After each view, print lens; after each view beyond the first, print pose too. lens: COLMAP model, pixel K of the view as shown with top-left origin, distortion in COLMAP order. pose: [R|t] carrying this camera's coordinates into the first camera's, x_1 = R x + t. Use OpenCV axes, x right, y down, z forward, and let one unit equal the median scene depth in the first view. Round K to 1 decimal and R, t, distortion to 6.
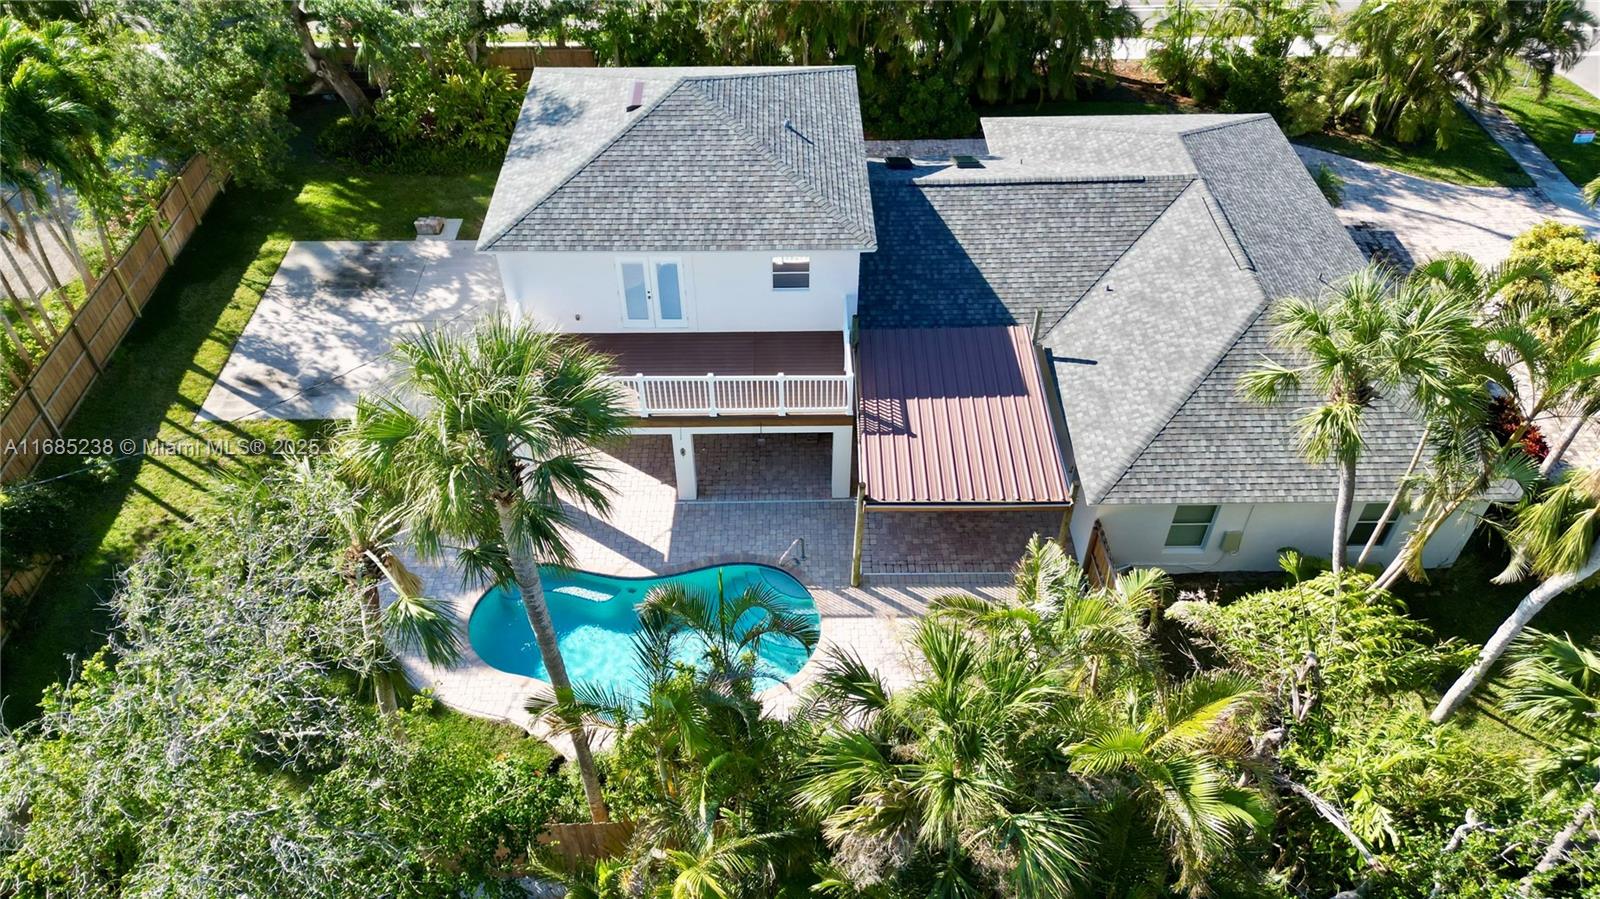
lens RADIAL K [[1125.1, 0, 795.7], [0, 1125.1, 443.9], [0, 0, 1]] dist [0.061266, -0.060822]
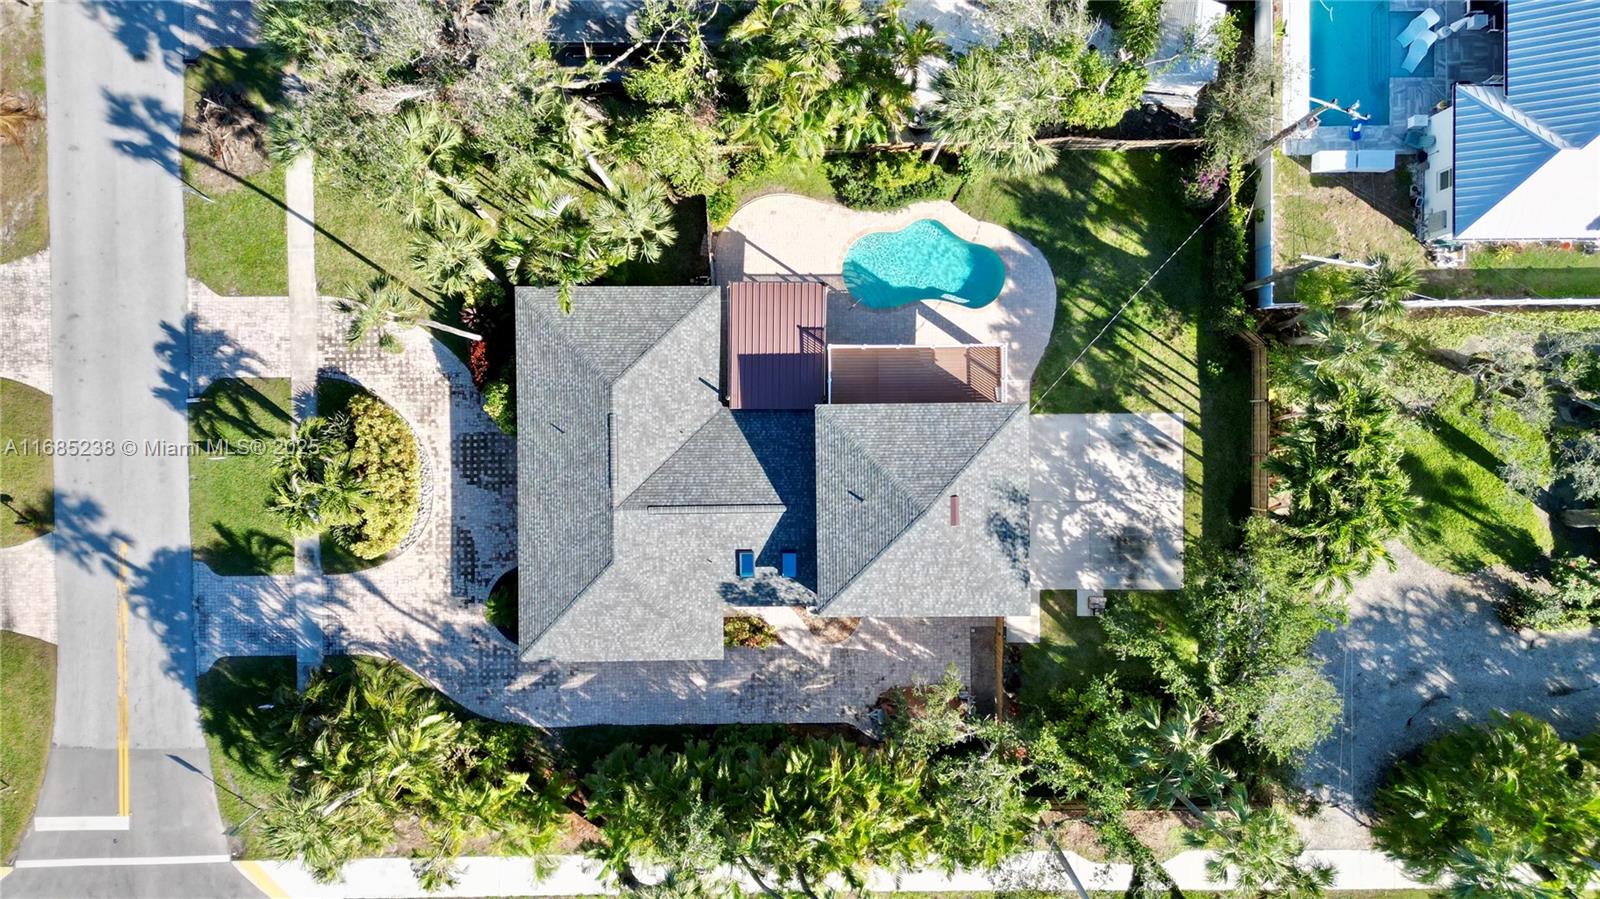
lens RADIAL K [[1125.1, 0, 795.7], [0, 1125.1, 443.9], [0, 0, 1]] dist [0.061266, -0.060822]
pose [[-0.999953, -0.009670, 0.000760, 0.089181], [0.007260, -0.694138, 0.719806, -1.349350], [-0.006433, 0.719777, 0.694175, -0.215666]]
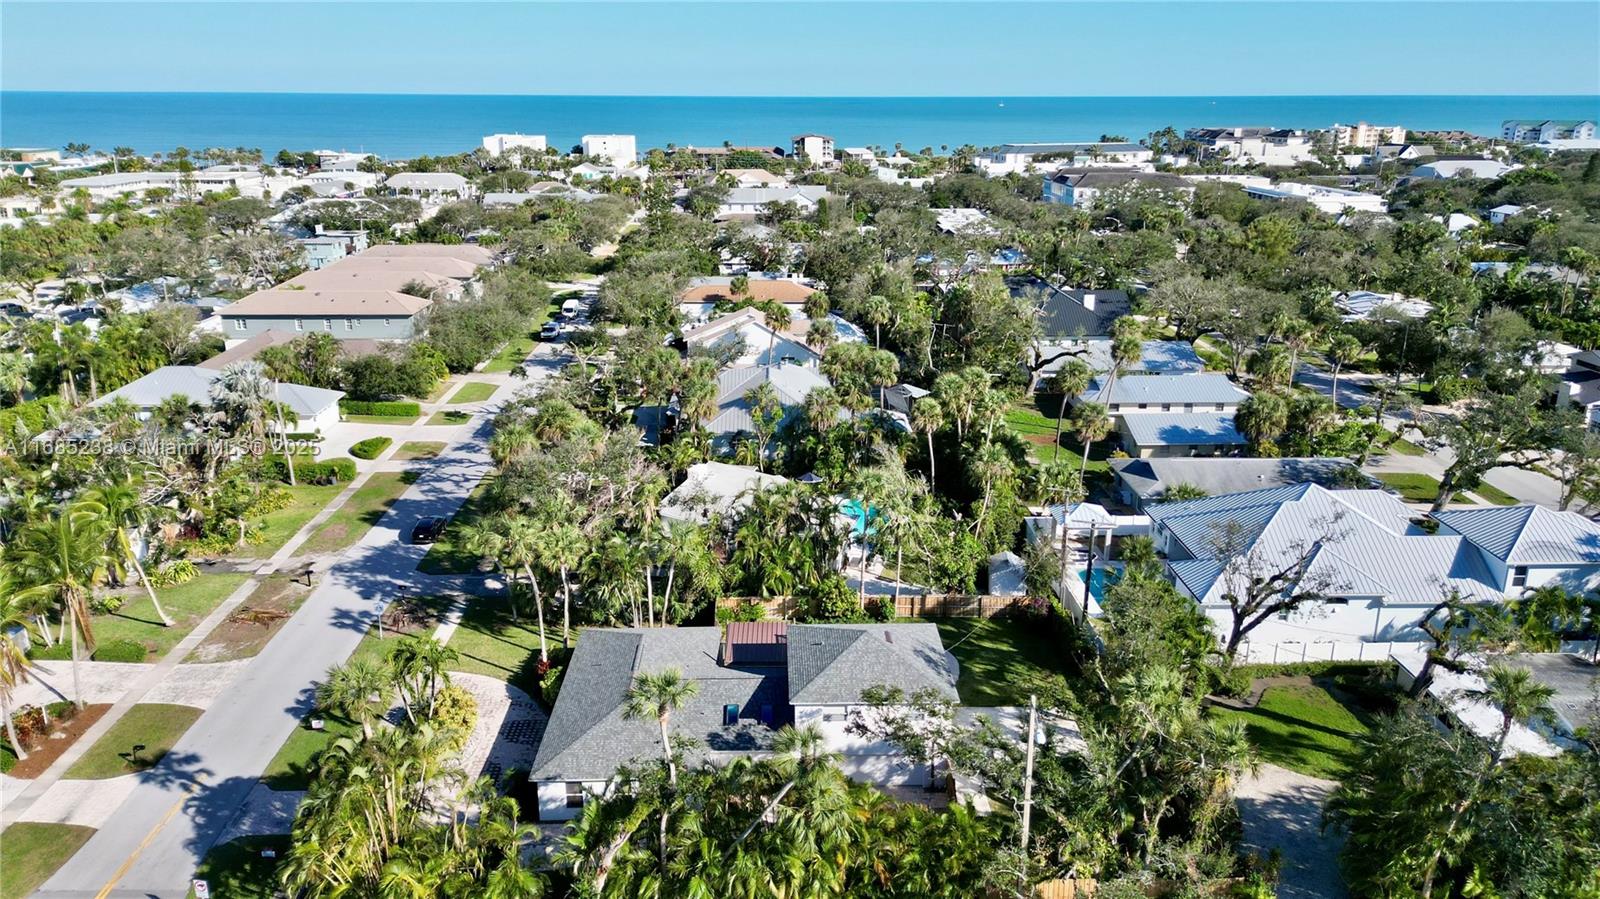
lens RADIAL K [[1125.1, 0, 795.7], [0, 1125.1, 443.9], [0, 0, 1]] dist [0.061266, -0.060822]
pose [[-0.999993, 0.003831, 0.000094, 0.040824], [0.001958, 0.489907, 0.871773, -2.335695], [0.003293, 0.871766, -0.489911, 1.667884]]
